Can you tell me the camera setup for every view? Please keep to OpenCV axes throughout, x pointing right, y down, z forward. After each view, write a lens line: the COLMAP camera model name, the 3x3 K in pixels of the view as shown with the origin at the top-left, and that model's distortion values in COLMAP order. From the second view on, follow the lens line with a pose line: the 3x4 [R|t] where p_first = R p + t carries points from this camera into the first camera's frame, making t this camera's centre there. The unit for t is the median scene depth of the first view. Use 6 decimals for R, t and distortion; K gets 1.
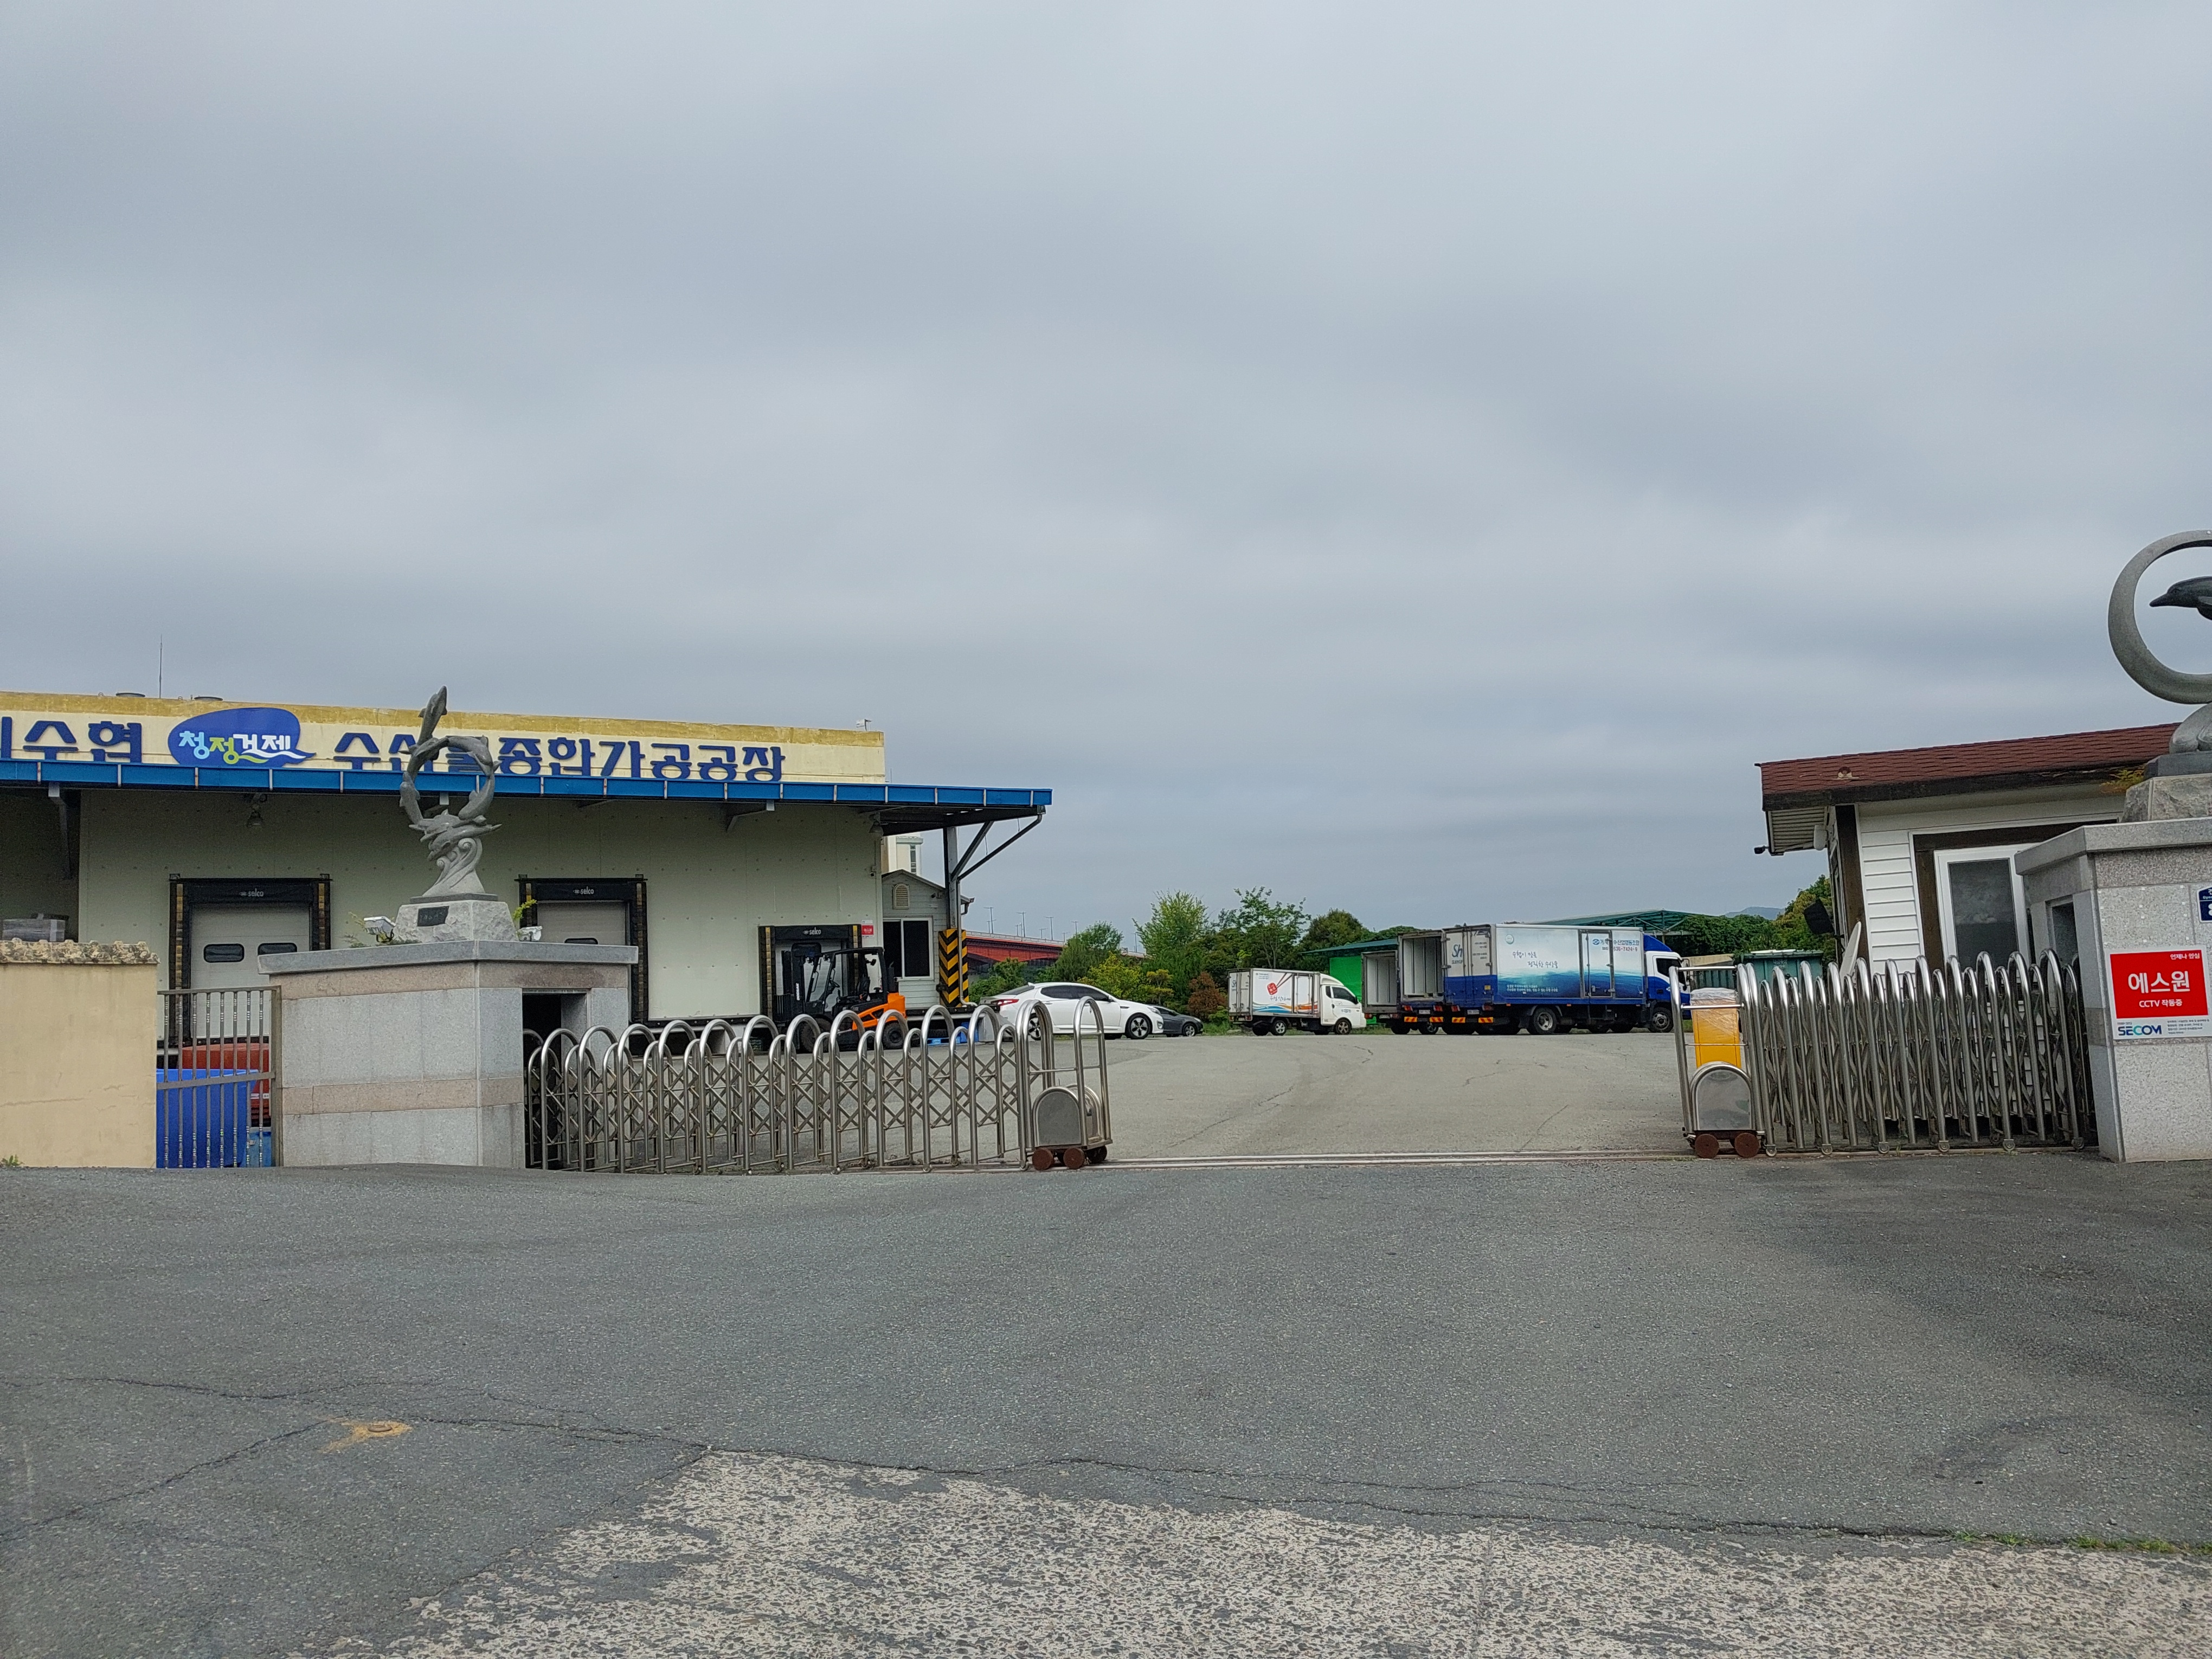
lens RADIAL K [[1723.5, 0, 1106.0], [0, 1723.5, 829.5], [0, 0, 1]] dist [0.206606, -0.385611]
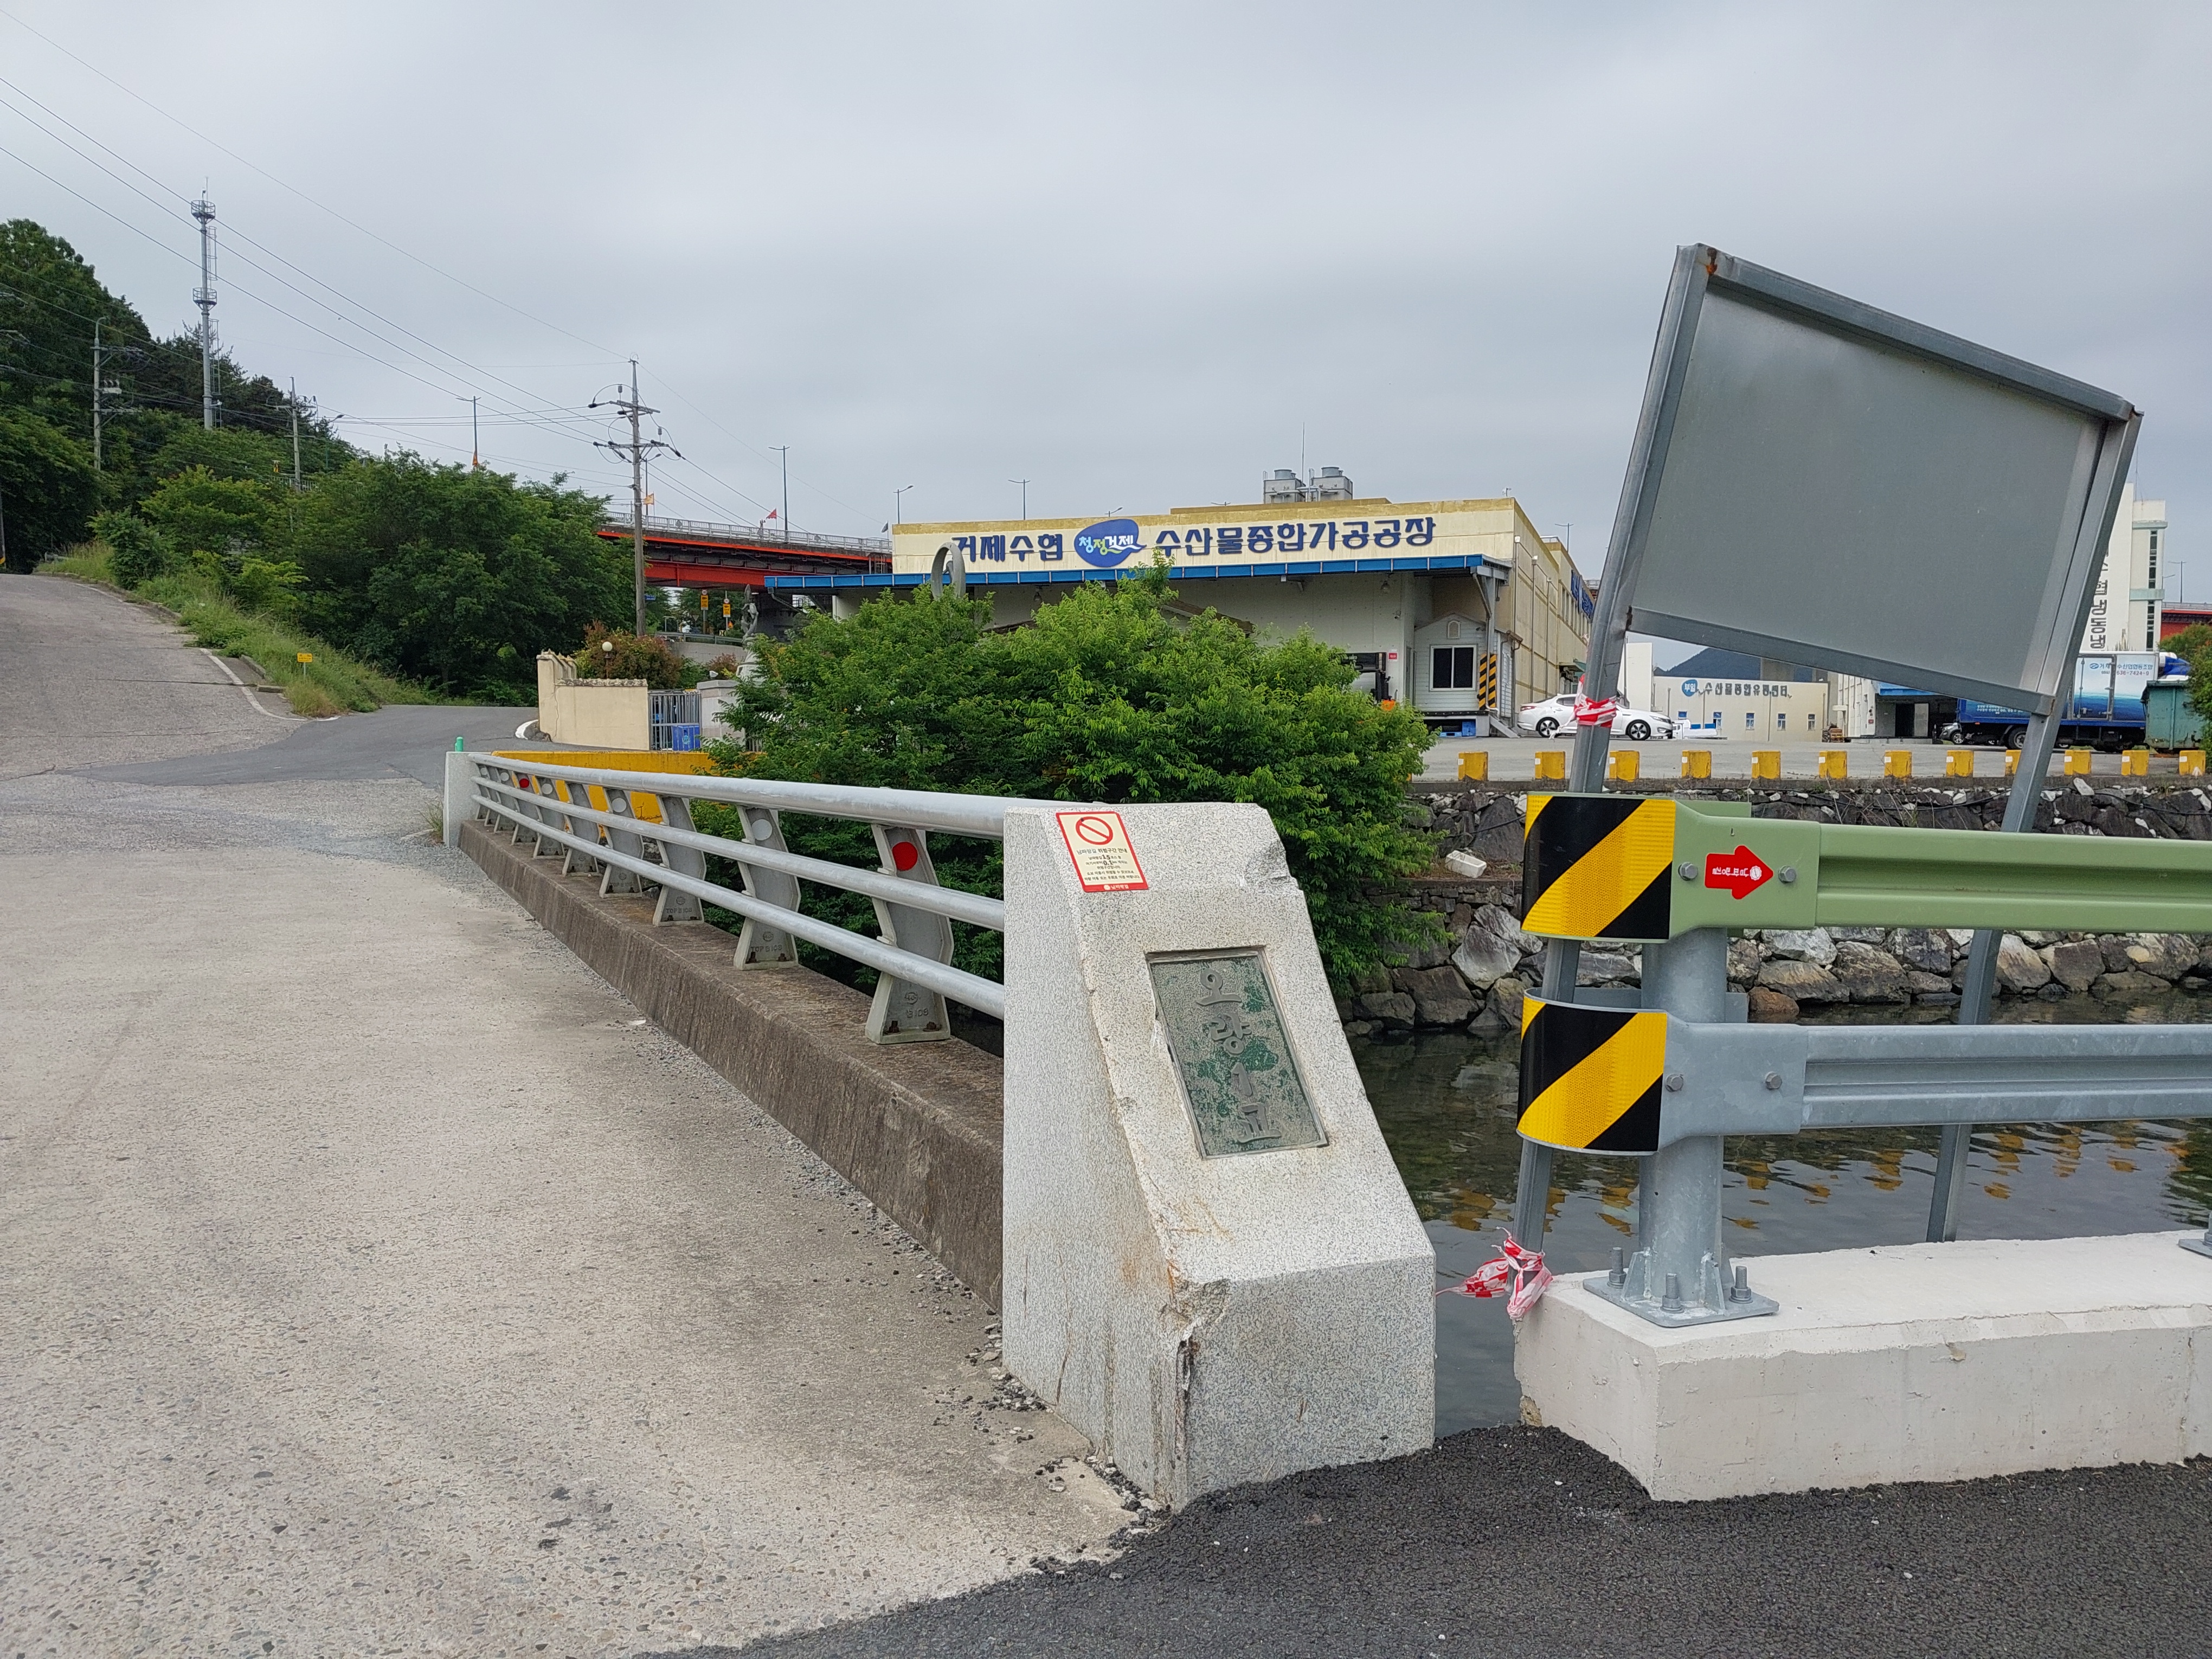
lens RADIAL K [[1723.5, 0, 1106.0], [0, 1723.5, 829.5], [0, 0, 1]] dist [0.206606, -0.385611]
pose [[0.678235, 0.085277, -0.729880, 0.705351], [0.048691, 0.985846, 0.160429, -0.039982], [0.733230, -0.144348, 0.664483, -0.154341]]
